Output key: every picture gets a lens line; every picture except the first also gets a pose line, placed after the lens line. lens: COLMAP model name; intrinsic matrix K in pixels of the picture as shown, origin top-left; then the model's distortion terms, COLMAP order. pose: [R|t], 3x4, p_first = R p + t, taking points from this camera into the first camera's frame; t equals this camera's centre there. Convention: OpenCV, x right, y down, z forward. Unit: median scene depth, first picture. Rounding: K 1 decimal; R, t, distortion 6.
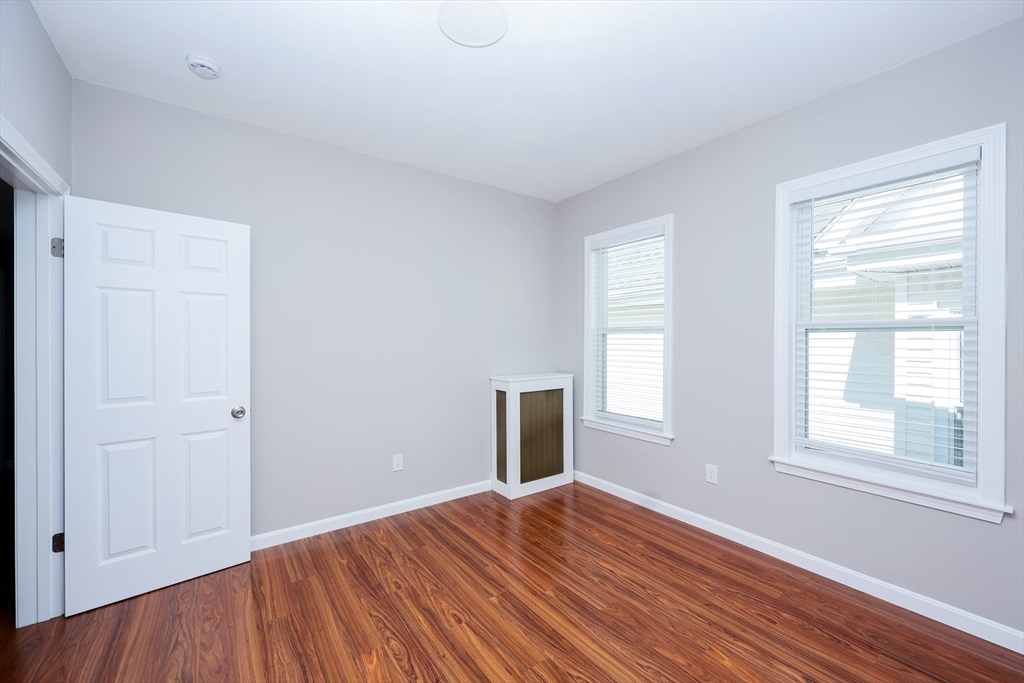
lens RADIAL K [[418.2, 0, 523.6], [0, 418.2, 339.5], [0, 0, 1]] dist [0.000535, -0.000191]
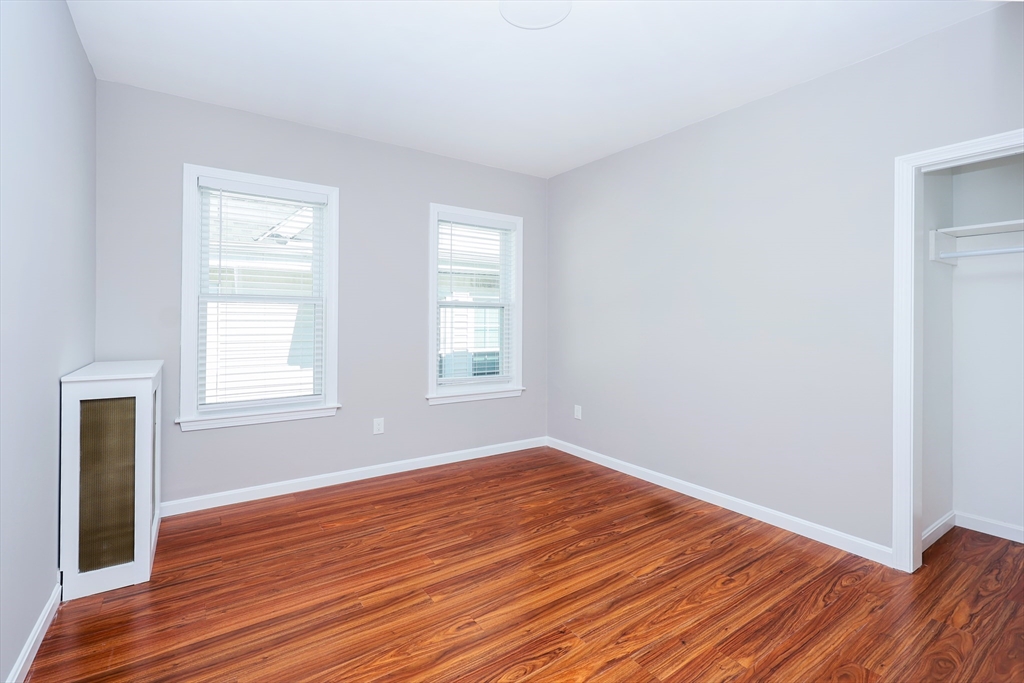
lens RADIAL K [[395.6, 0, 509.6], [0, 395.6, 319.5], [0, 0, 1]] dist [-0.000210, -0.000074]
pose [[0.109817, 0.000710, 0.993952, -0.817024], [-0.009576, 0.999954, 0.000344, 0.028573], [-0.993906, -0.009556, 0.109819, 0.702345]]
